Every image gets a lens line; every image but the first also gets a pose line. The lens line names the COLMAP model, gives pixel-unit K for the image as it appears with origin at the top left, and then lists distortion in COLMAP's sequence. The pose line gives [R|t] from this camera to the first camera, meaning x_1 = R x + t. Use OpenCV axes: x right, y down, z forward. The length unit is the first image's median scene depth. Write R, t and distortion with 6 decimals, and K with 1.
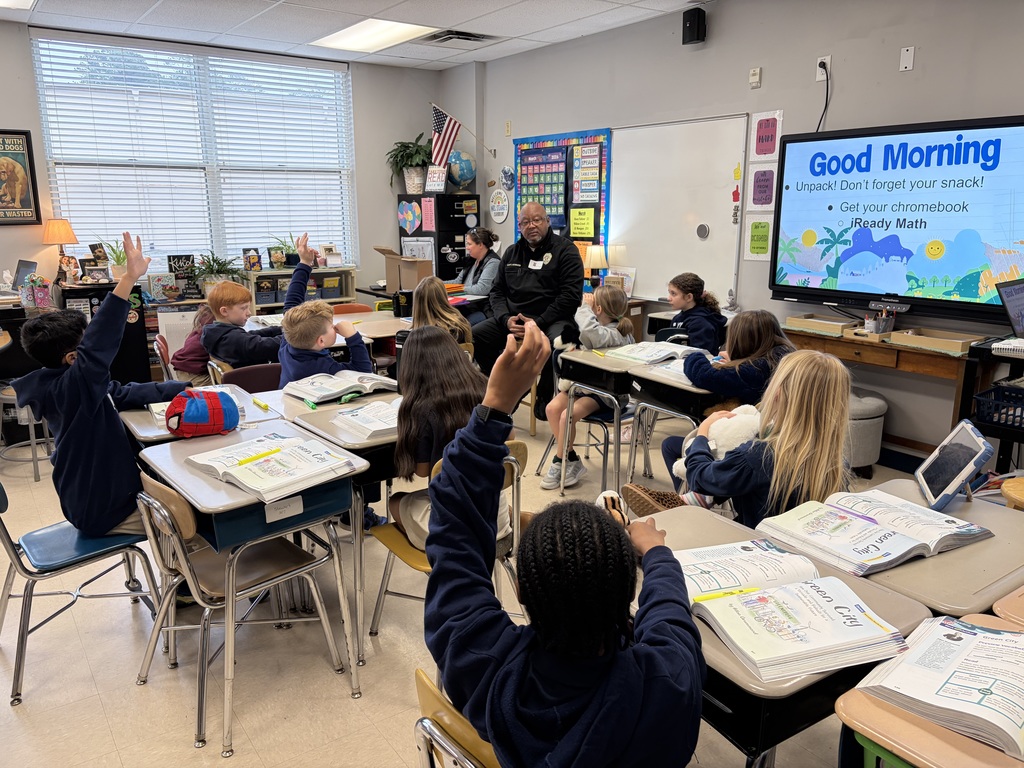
lens RADIAL K [[762.6, 0, 512.0], [0, 762.6, 384.0], [0, 0, 1]] dist [0.067573, -0.107930]
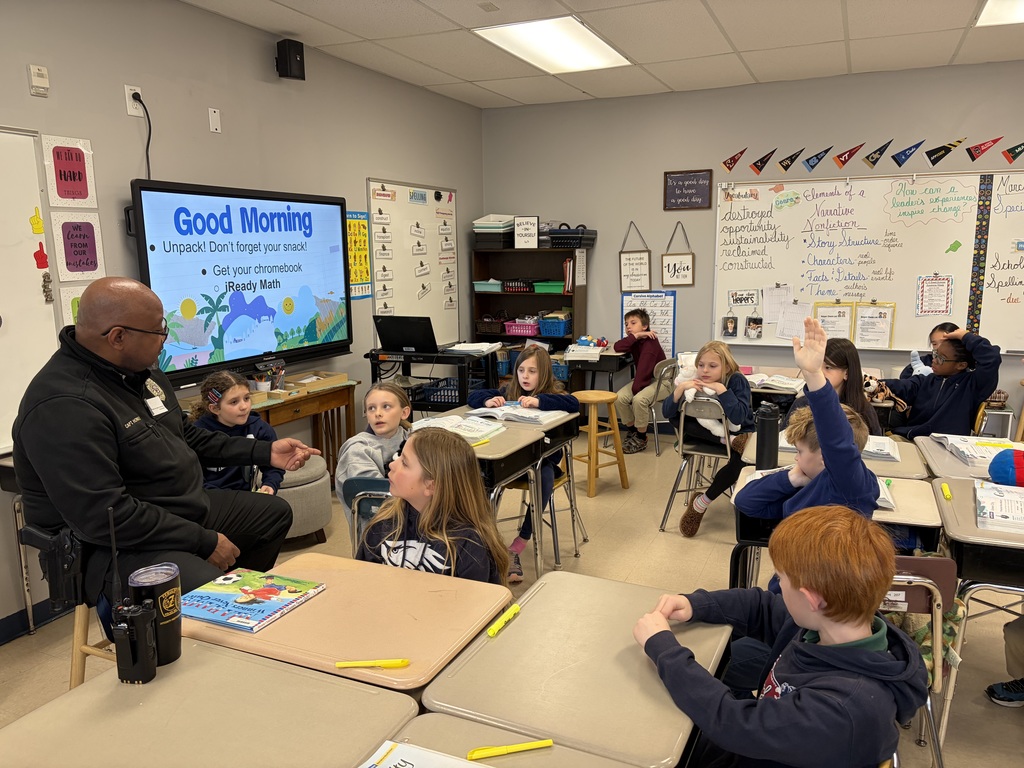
lens RADIAL K [[762.6, 0, 512.0], [0, 762.6, 384.0], [0, 0, 1]] dist [0.067573, -0.107930]
pose [[-0.525953, -0.140808, 0.838777, -0.535030], [0.204887, 0.936181, 0.285634, -0.298187], [-0.825466, 0.322085, -0.463537, 1.200299]]
